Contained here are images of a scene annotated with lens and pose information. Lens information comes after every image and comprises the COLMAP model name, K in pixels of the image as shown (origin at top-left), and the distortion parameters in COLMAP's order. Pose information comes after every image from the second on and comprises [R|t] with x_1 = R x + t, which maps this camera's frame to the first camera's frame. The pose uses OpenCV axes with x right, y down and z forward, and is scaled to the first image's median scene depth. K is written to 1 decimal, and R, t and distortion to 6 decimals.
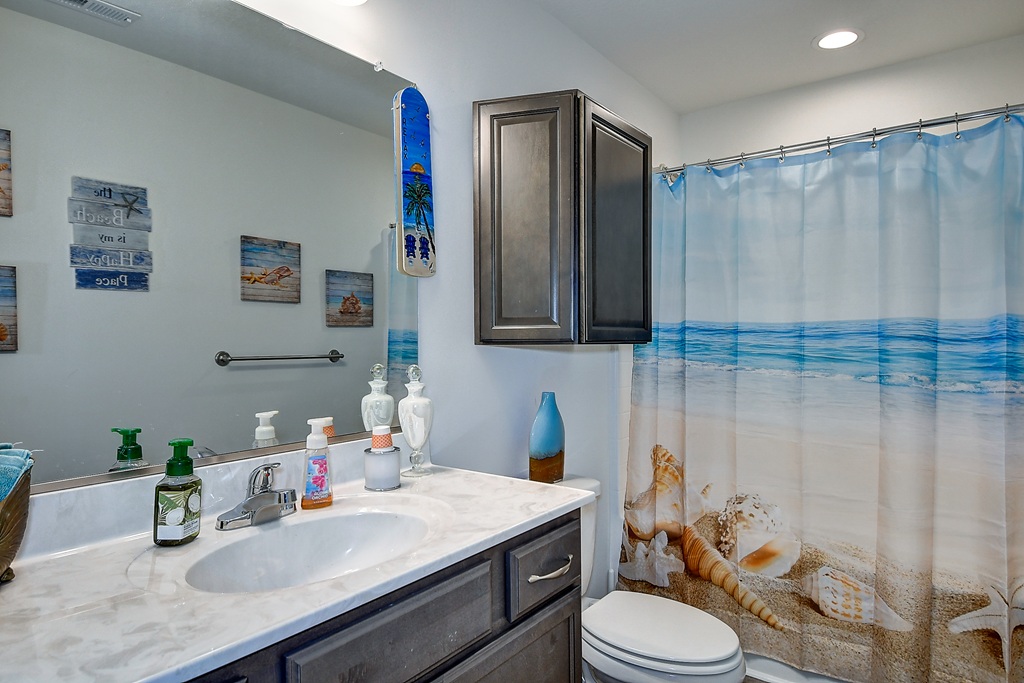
lens RADIAL K [[571.9, 0, 512.6], [0, 571.9, 343.1], [0, 0, 1]] dist [0.007424, -0.007641]
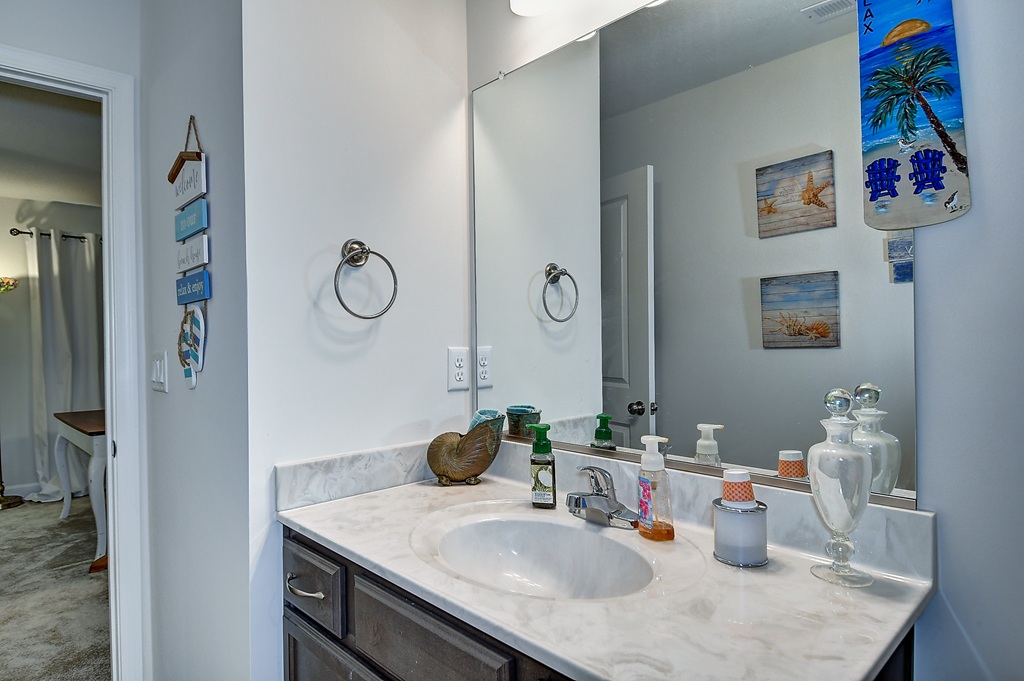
lens RADIAL K [[571.9, 0, 511.3], [0, 571.9, 337.1], [0, 0, 1]] dist [0.007424, -0.007641]
pose [[-0.123983, 0.004180, -0.992276, 0.431264], [0.005677, 0.999978, 0.003503, -0.017250], [0.992268, -0.005199, -0.124004, 0.707072]]
